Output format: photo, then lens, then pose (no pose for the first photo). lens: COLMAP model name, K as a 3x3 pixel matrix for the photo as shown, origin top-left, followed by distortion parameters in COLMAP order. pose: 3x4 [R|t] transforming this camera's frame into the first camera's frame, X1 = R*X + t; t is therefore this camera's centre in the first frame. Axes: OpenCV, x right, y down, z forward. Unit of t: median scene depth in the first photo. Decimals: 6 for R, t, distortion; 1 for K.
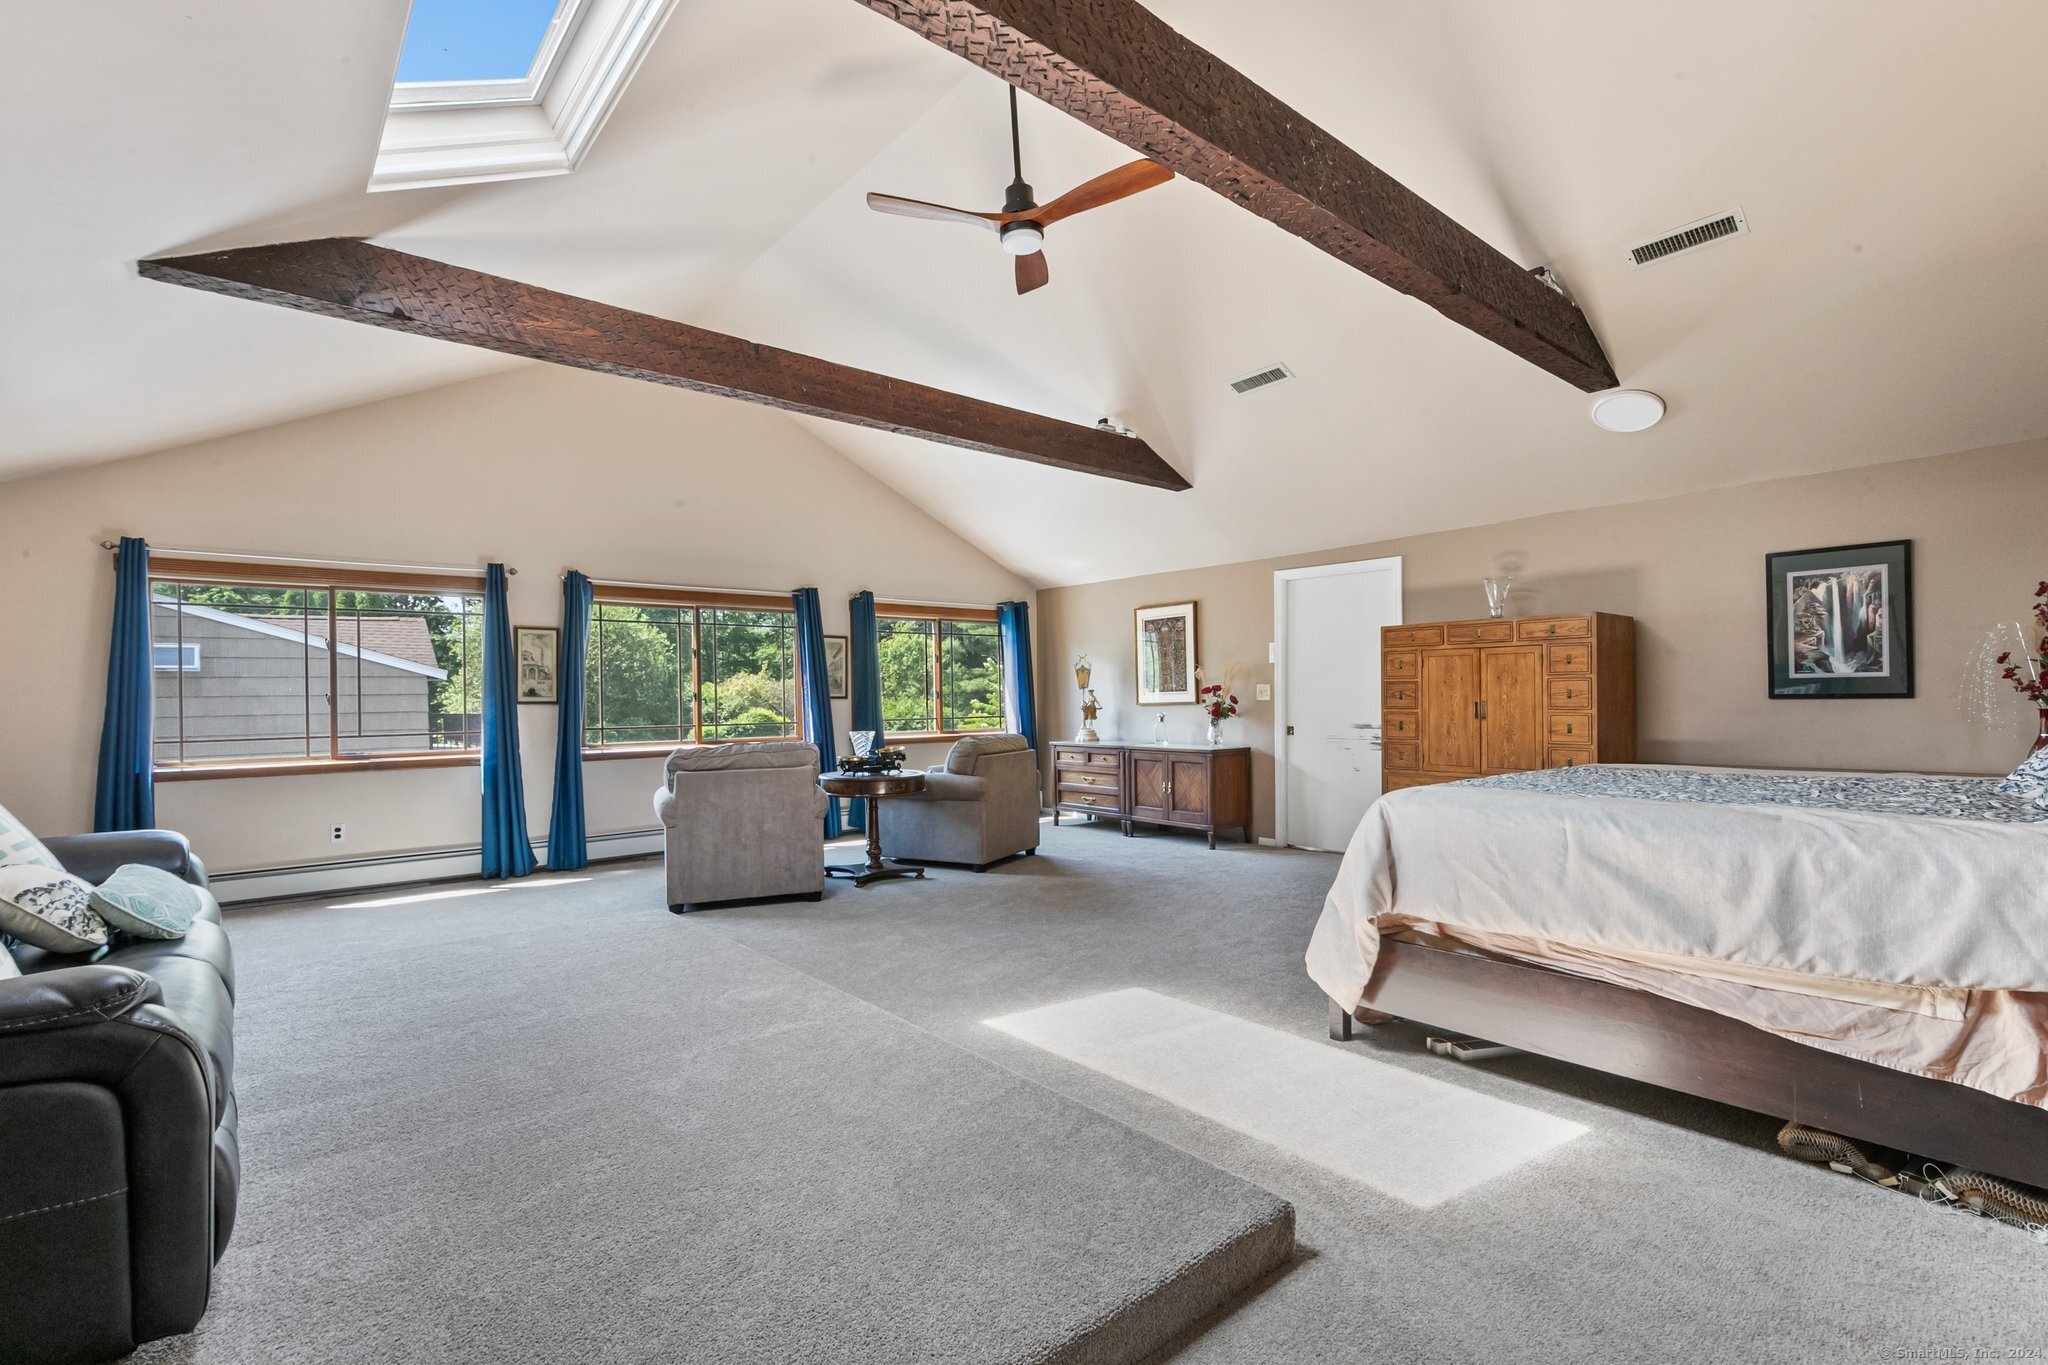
lens RADIAL K [[935.2, 0, 1025.6], [0, 935.2, 692.8], [0, 0, 1]] dist [0.003204, 0.000325]
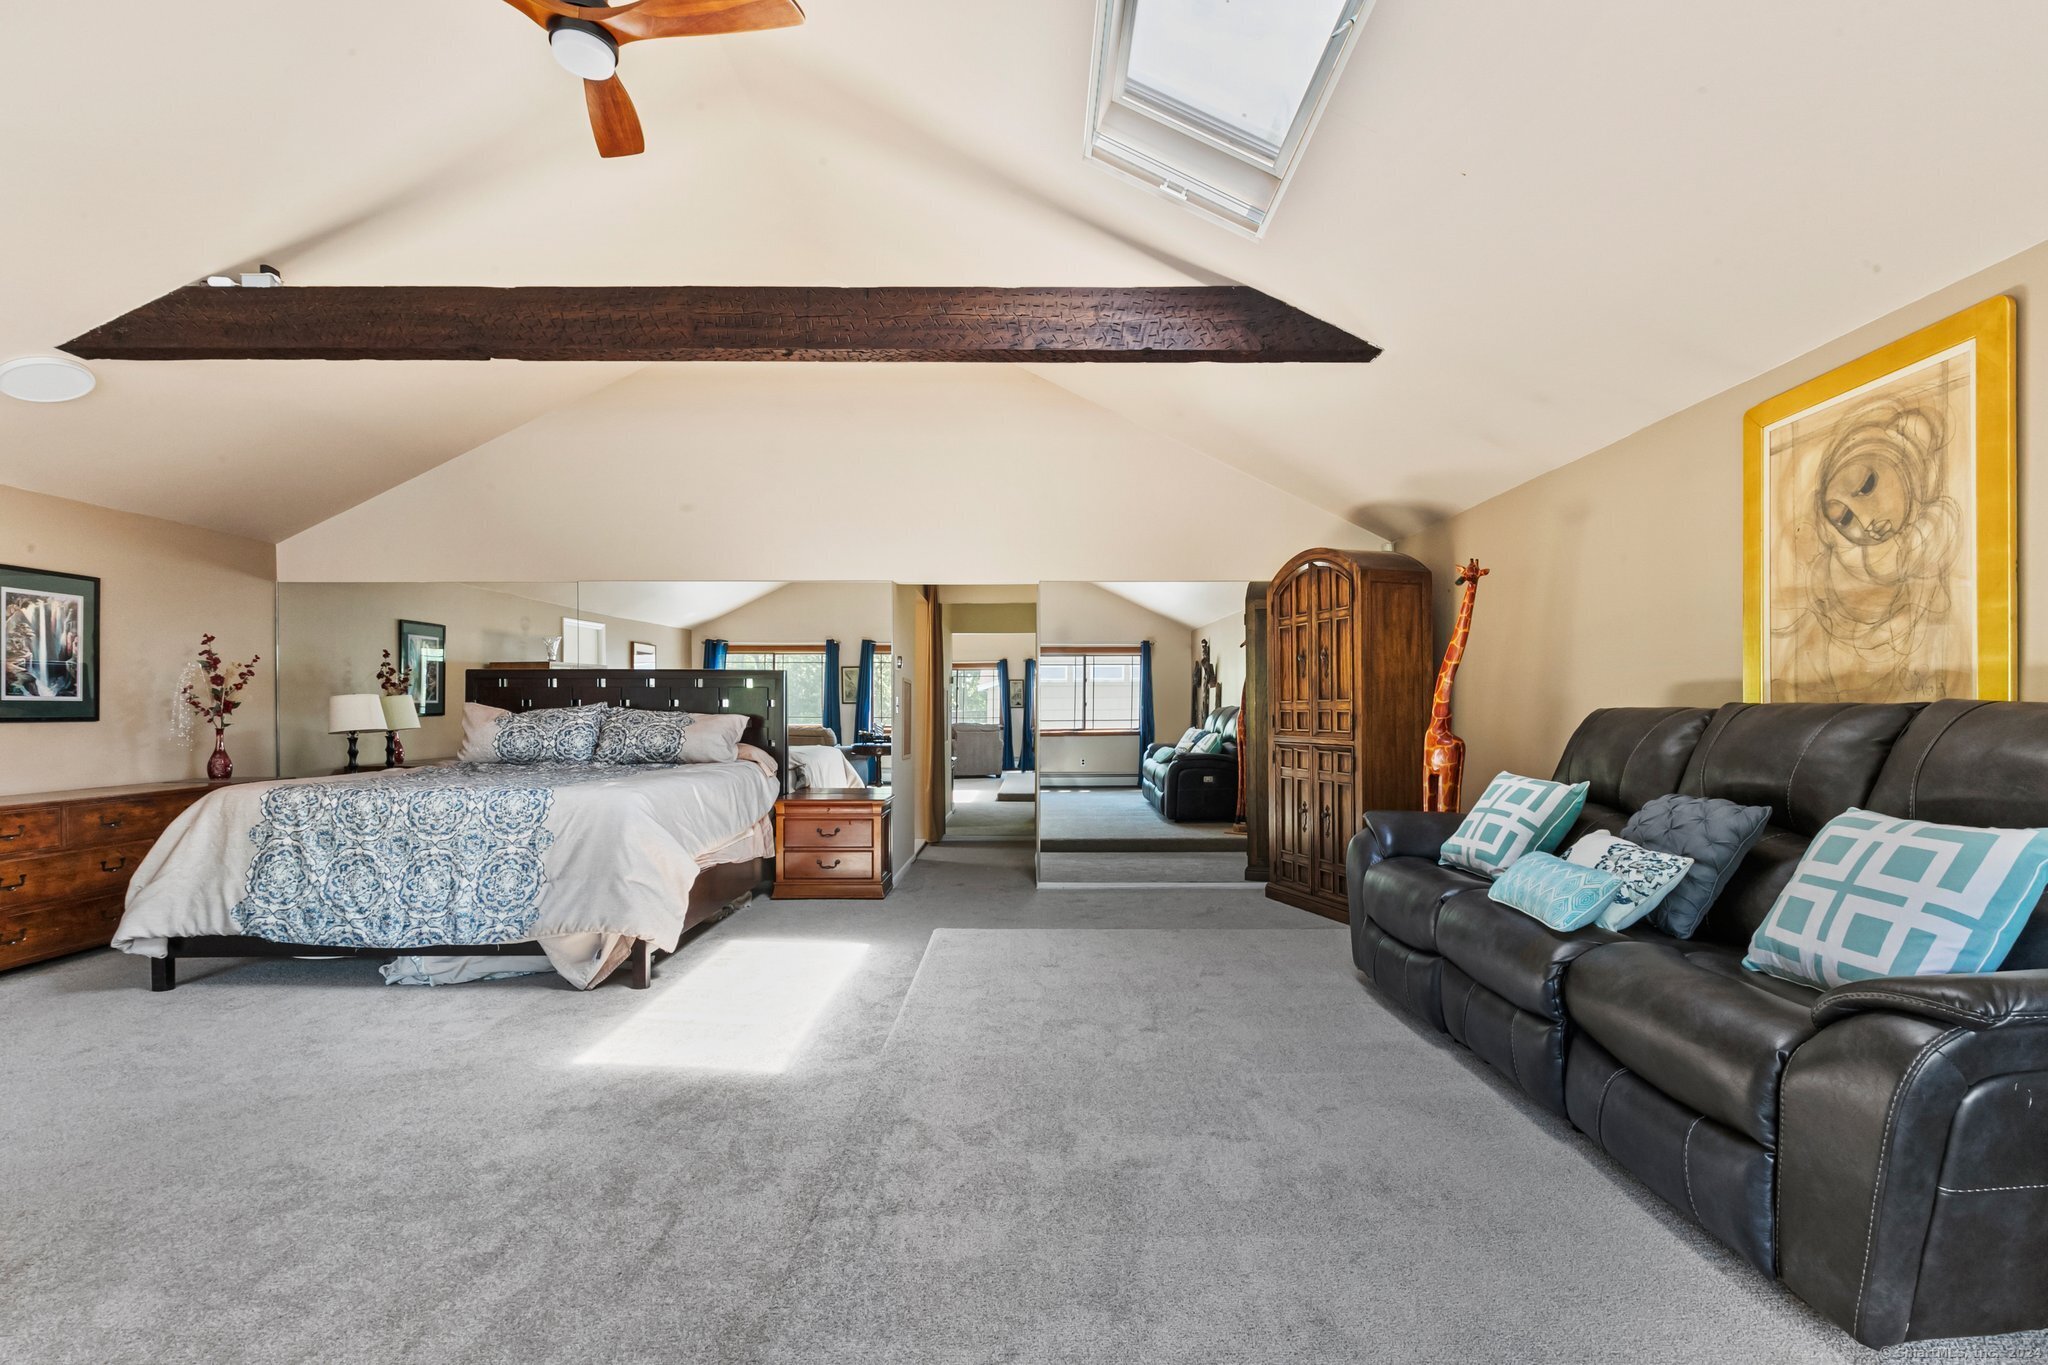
lens RADIAL K [[935.2, 0, 1023.9], [0, 935.2, 697.4], [0, 0, 1]] dist [0.003204, 0.000325]
pose [[-0.764237, 0.019770, 0.644632, -0.575304], [0.005734, 0.999699, -0.023861, 0.009757], [-0.644909, -0.014539, -0.764121, 1.086978]]
